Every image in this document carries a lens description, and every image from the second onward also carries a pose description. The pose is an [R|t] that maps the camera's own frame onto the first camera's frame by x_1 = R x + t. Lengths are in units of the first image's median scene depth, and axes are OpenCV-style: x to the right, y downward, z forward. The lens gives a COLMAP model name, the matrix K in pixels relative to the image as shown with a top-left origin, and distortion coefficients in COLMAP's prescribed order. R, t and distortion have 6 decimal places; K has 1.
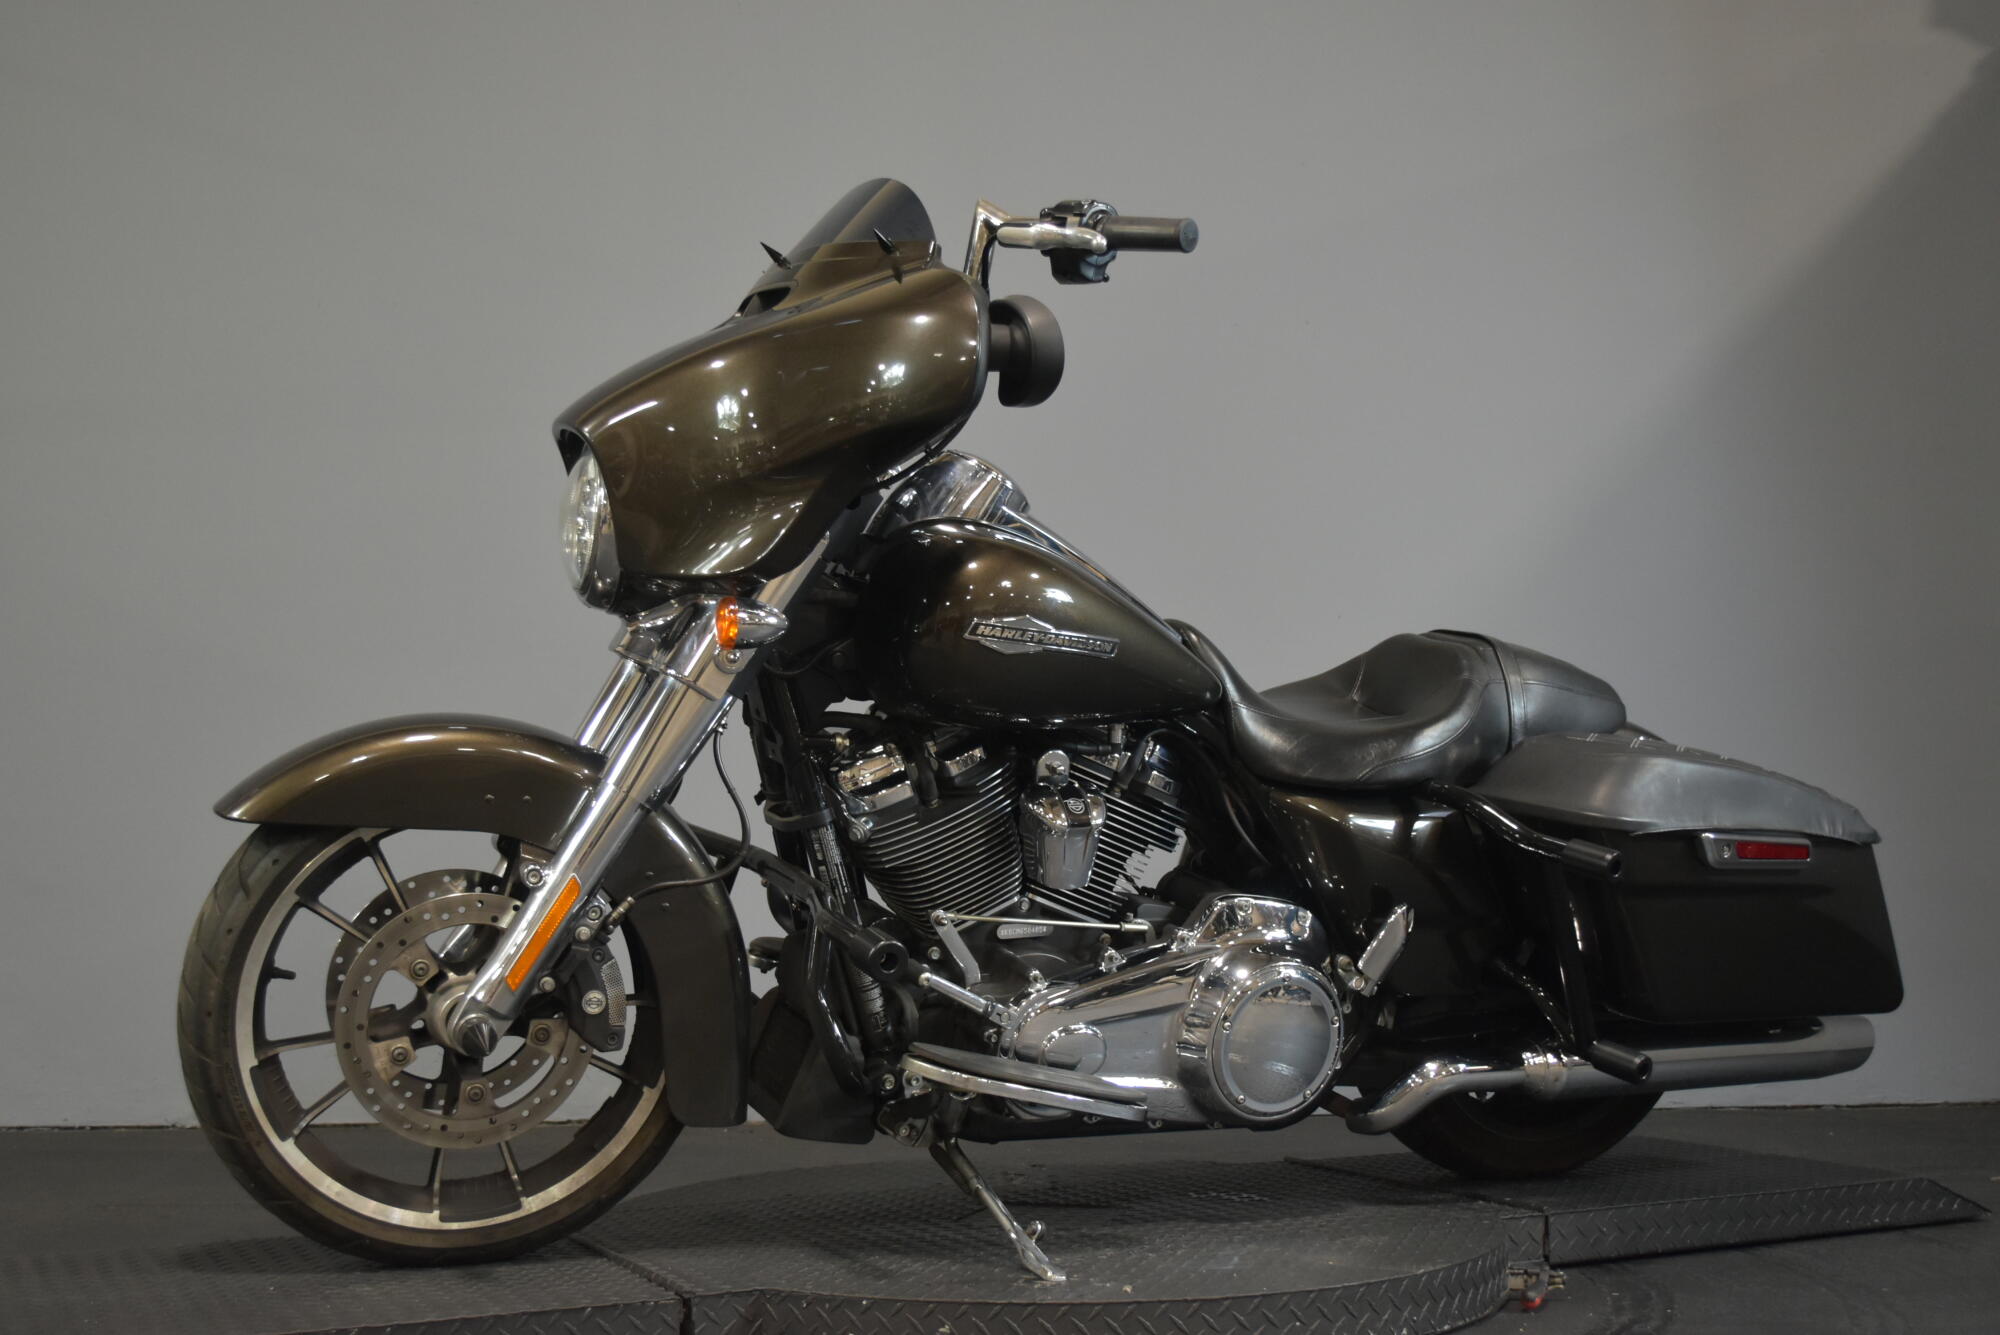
lens RADIAL K [[2193.7, 0, 1056.3], [0, 2193.7, 669.2], [0, 0, 1]] dist [0.019379, -0.128788]
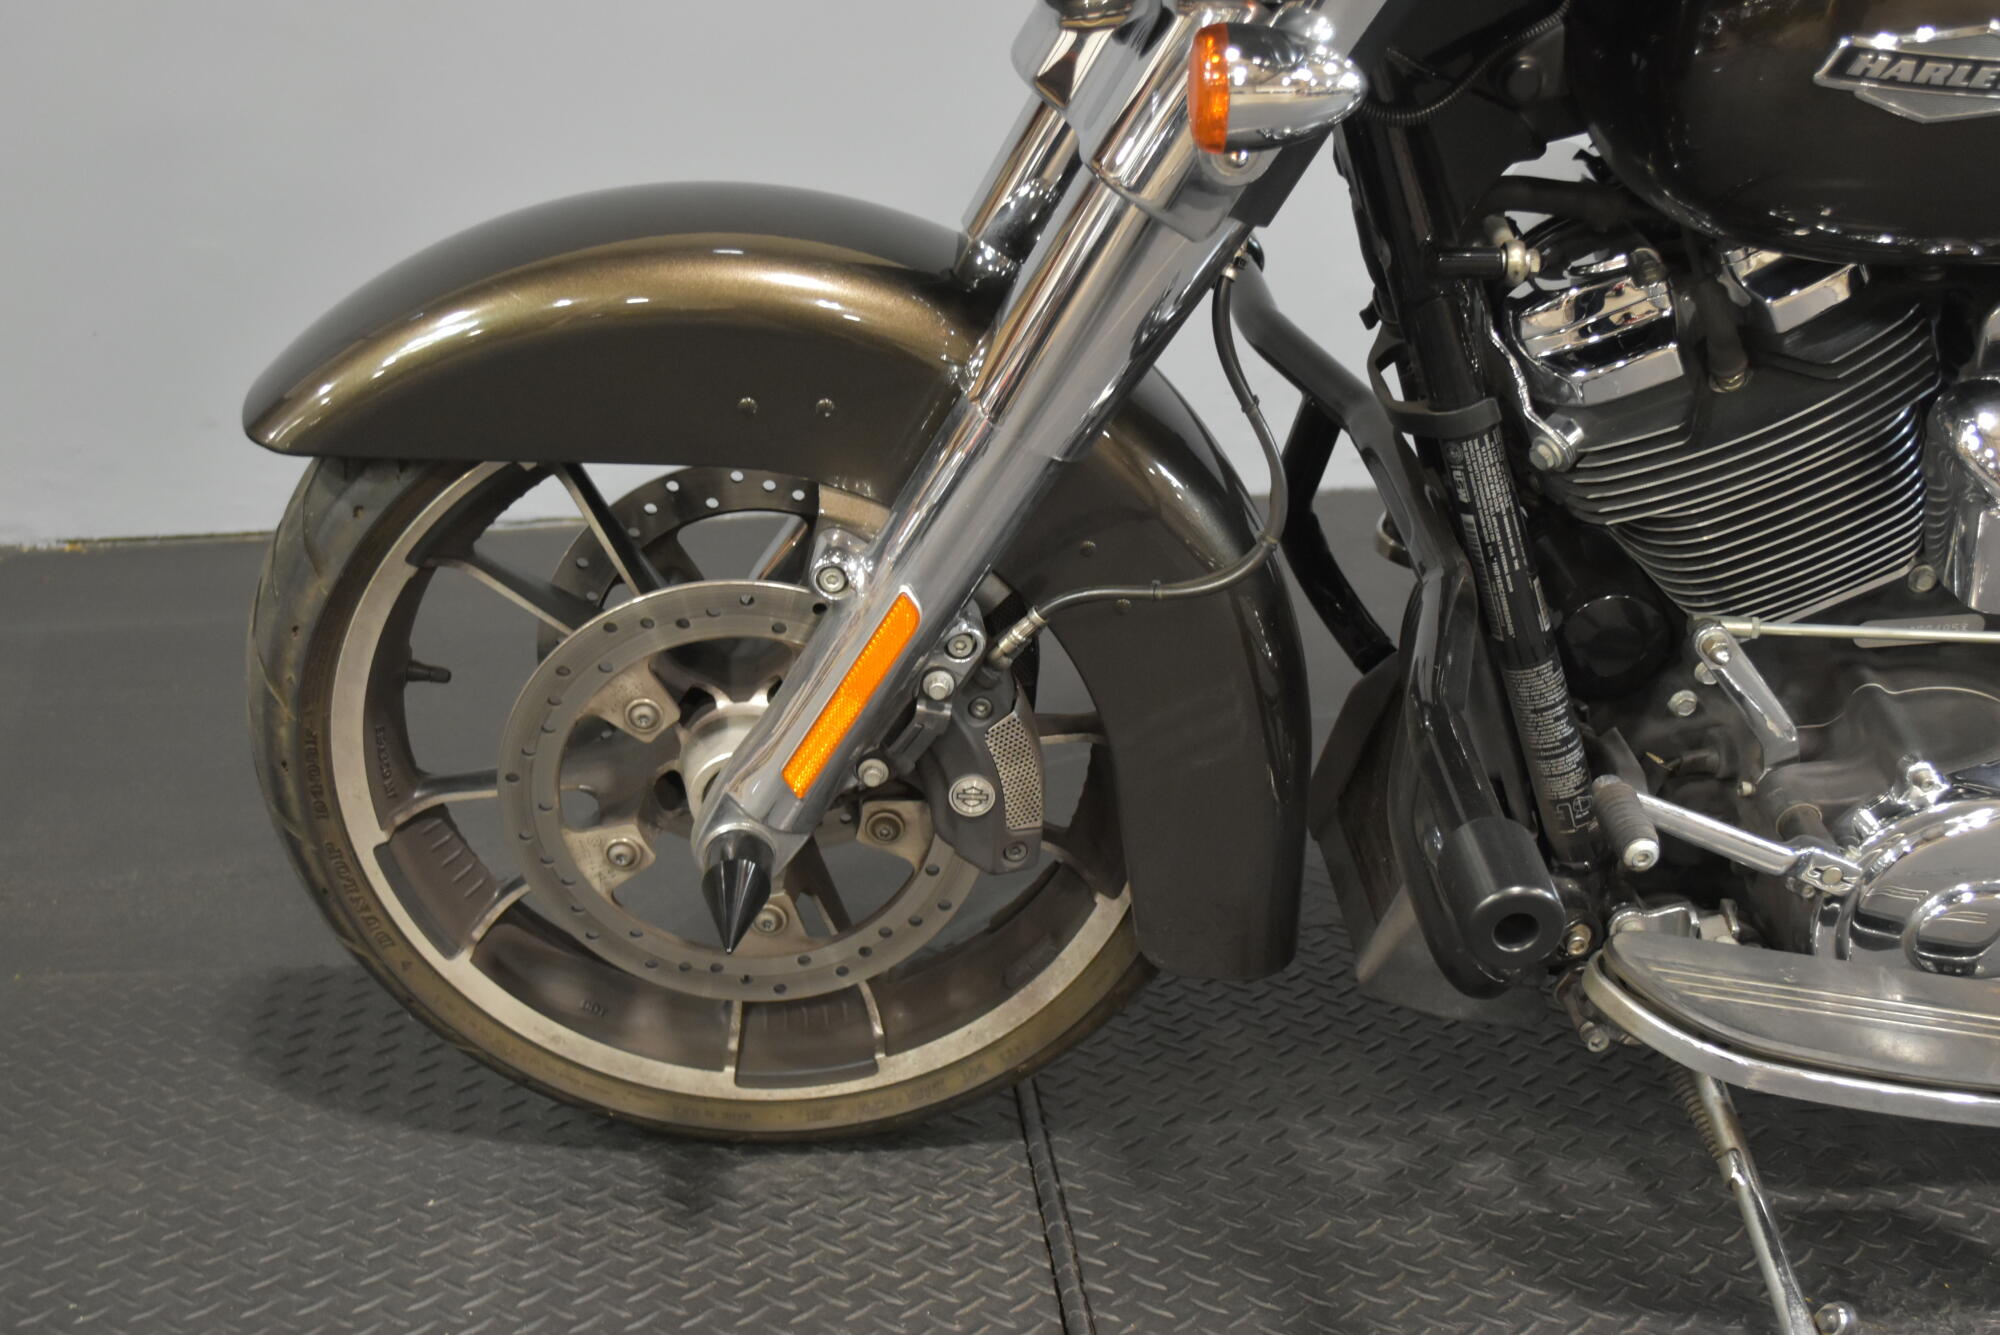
lens RADIAL K [[2536.2, 0, 962.2], [0, 2536.2, 668.5], [0, 0, 1]] dist [-0.010029, -0.002571]
pose [[0.926099, 0.133047, -0.353044, -0.010438], [0.023999, 0.913087, 0.407057, -0.104556], [0.376517, -0.385448, 0.842416, 0.486906]]
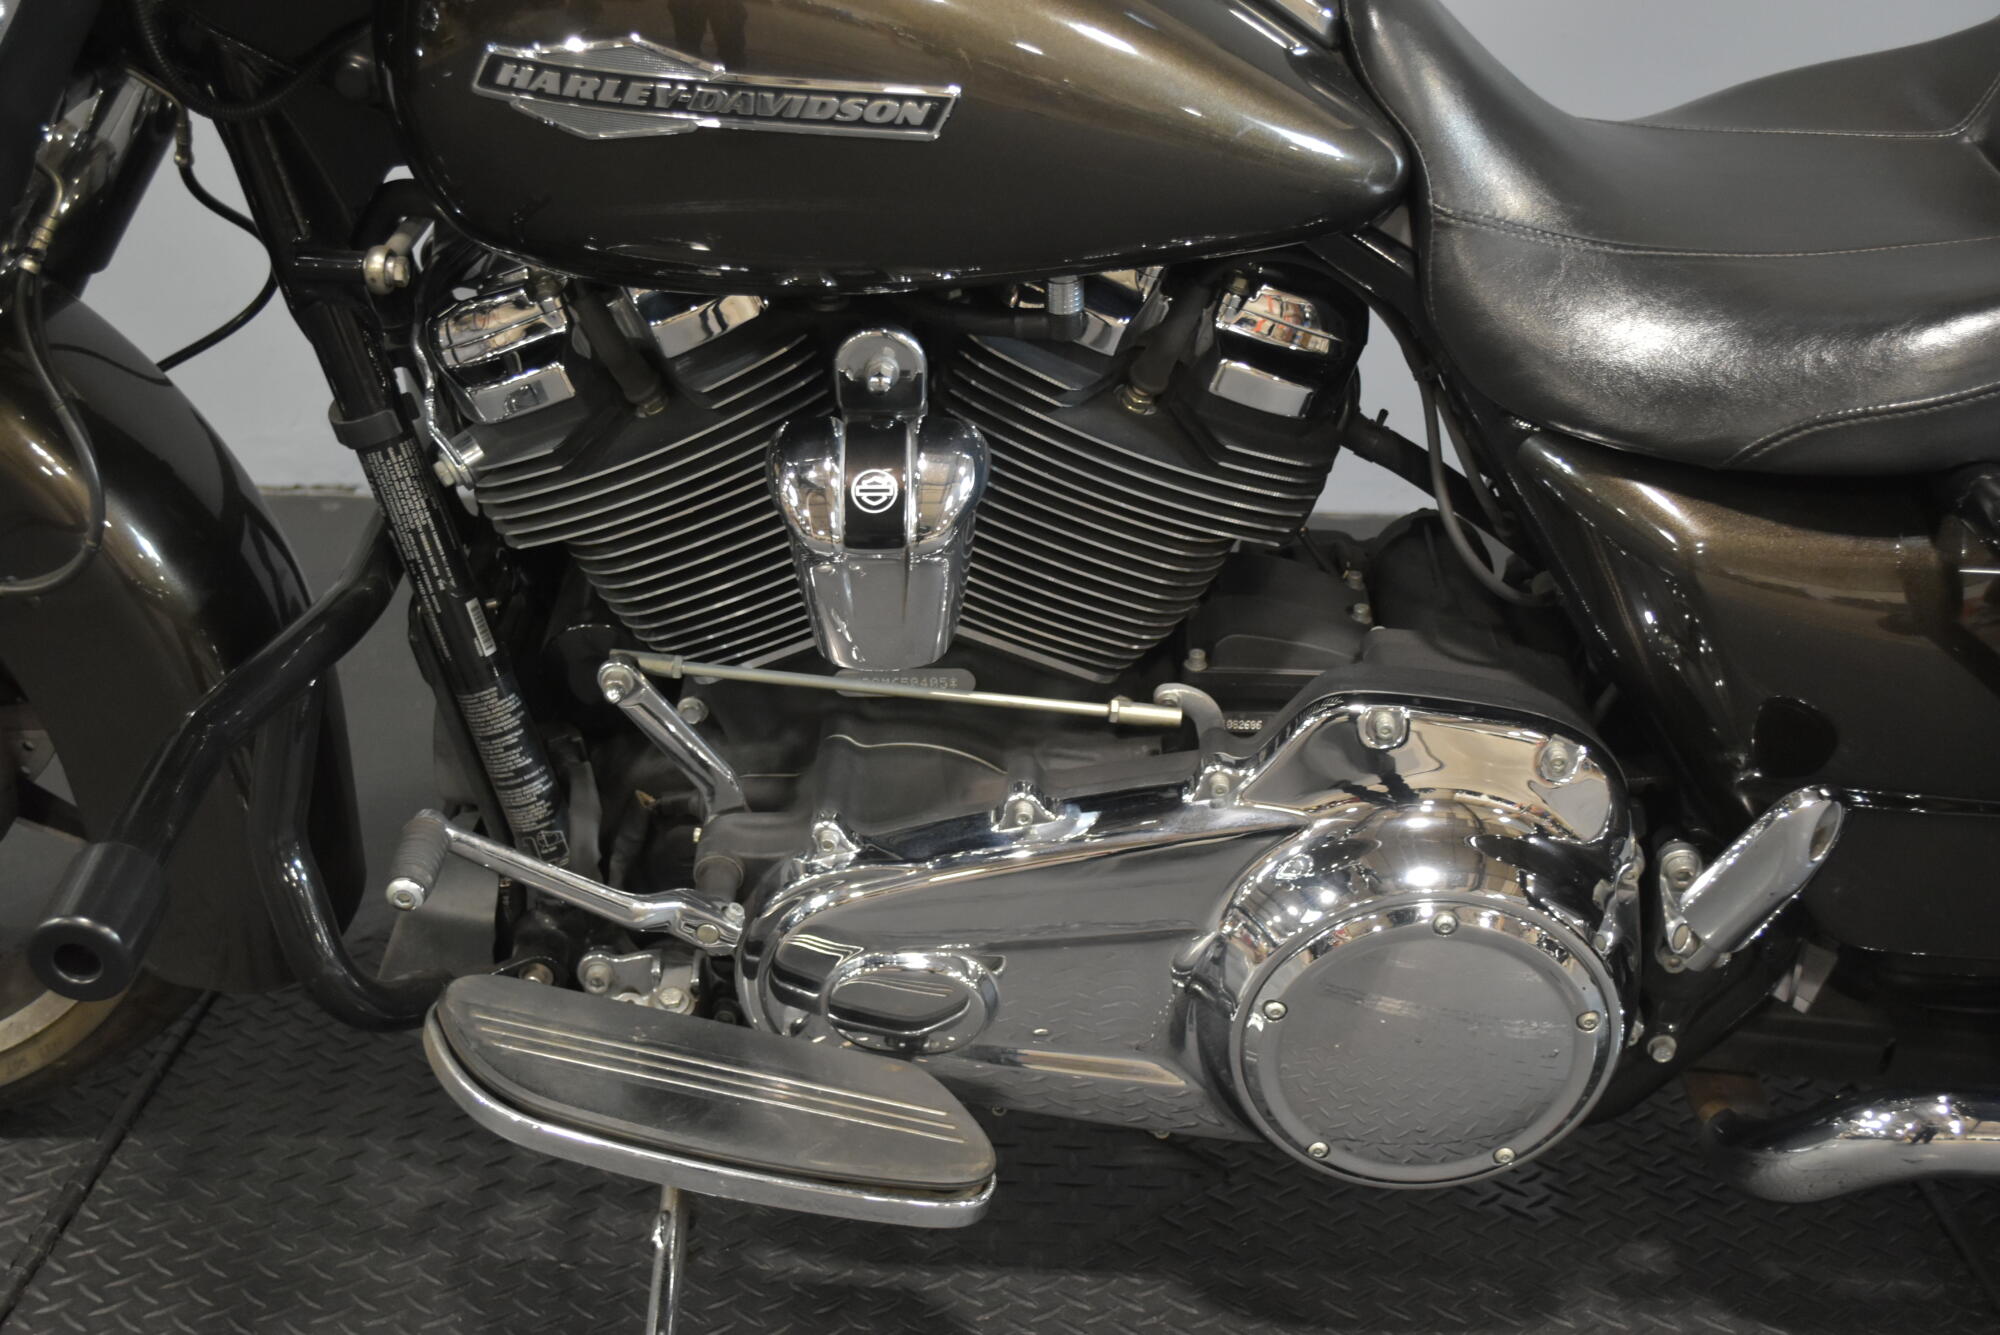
lens RADIAL K [[2536.2, 0, 962.2], [0, 2536.2, 668.5], [0, 0, 1]] dist [-0.010029, -0.002571]
pose [[0.874651, 0.195261, -0.443687, 0.235898], [0.004832, 0.911728, 0.410765, -0.098731], [0.484728, -0.361420, 0.796501, 0.629849]]
